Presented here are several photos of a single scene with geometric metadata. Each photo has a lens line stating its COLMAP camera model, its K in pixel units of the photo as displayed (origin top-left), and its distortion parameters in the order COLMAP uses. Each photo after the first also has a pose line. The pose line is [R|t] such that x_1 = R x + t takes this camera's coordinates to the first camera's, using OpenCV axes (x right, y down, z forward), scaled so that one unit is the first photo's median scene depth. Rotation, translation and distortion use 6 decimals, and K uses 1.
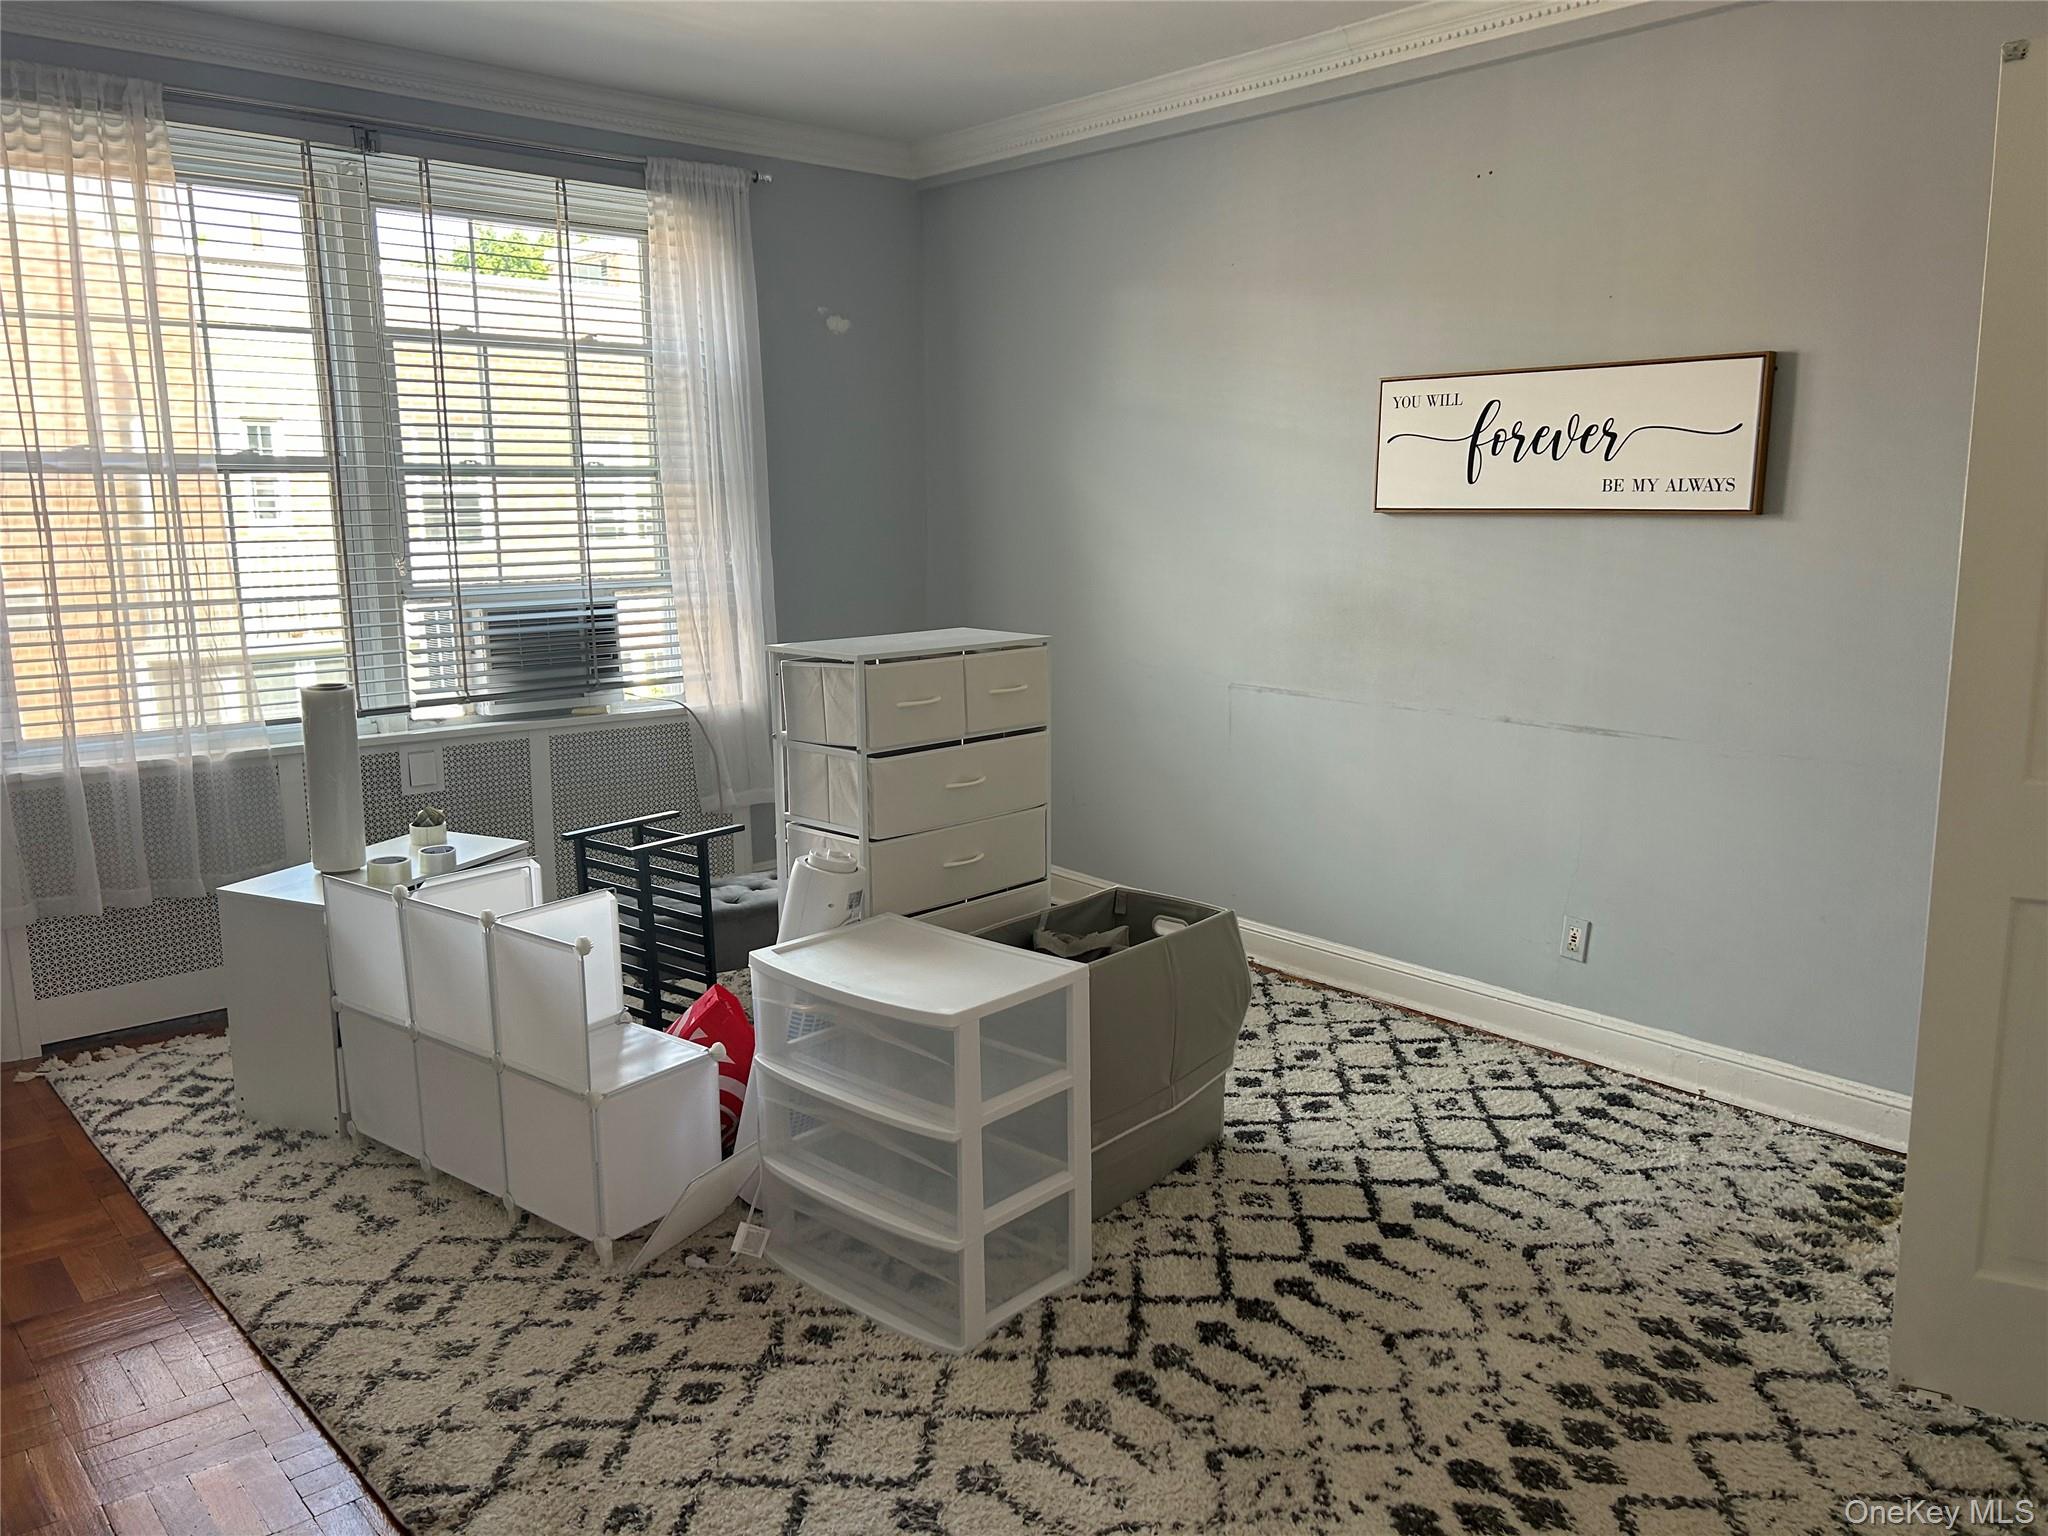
lens RADIAL K [[1549.1, 0, 1040.3], [0, 1549.1, 769.7], [0, 0, 1]] dist [0.007954, -0.017077]
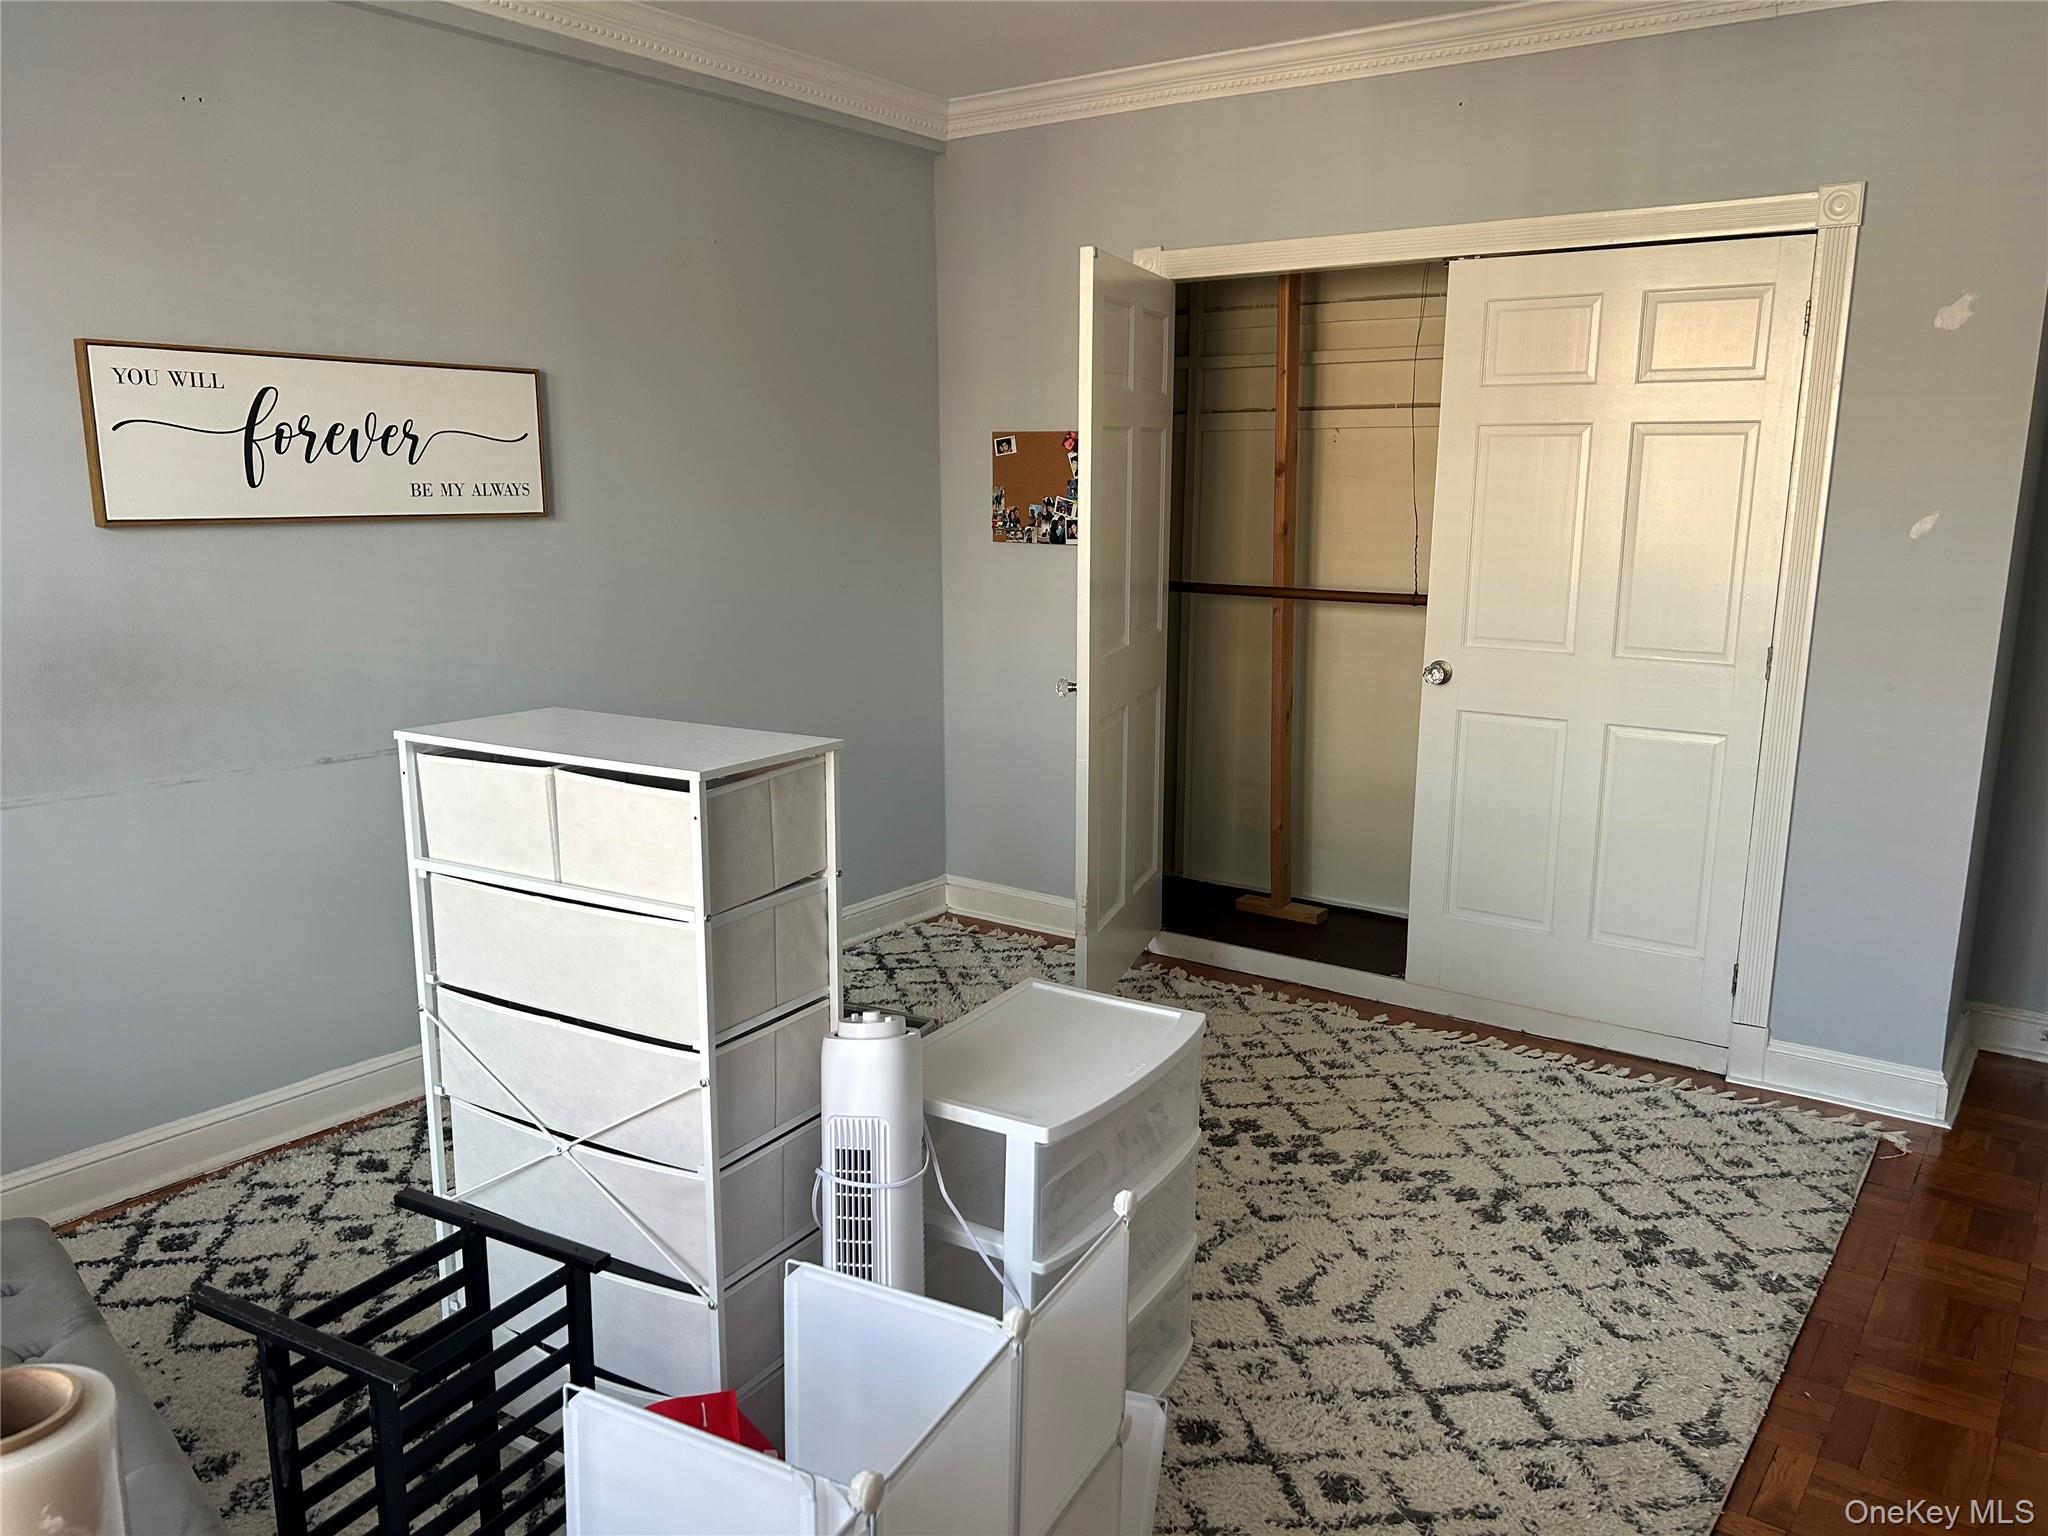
lens RADIAL K [[1549.1, 0, 1037.6], [0, 1549.1, 772.4], [0, 0, 1]] dist [0.007954, -0.017077]
pose [[-0.215032, -0.180278, 0.959823, -0.635615], [0.168098, 0.961314, 0.218217, -0.153613], [-0.962031, 0.208268, -0.176409, 0.801724]]
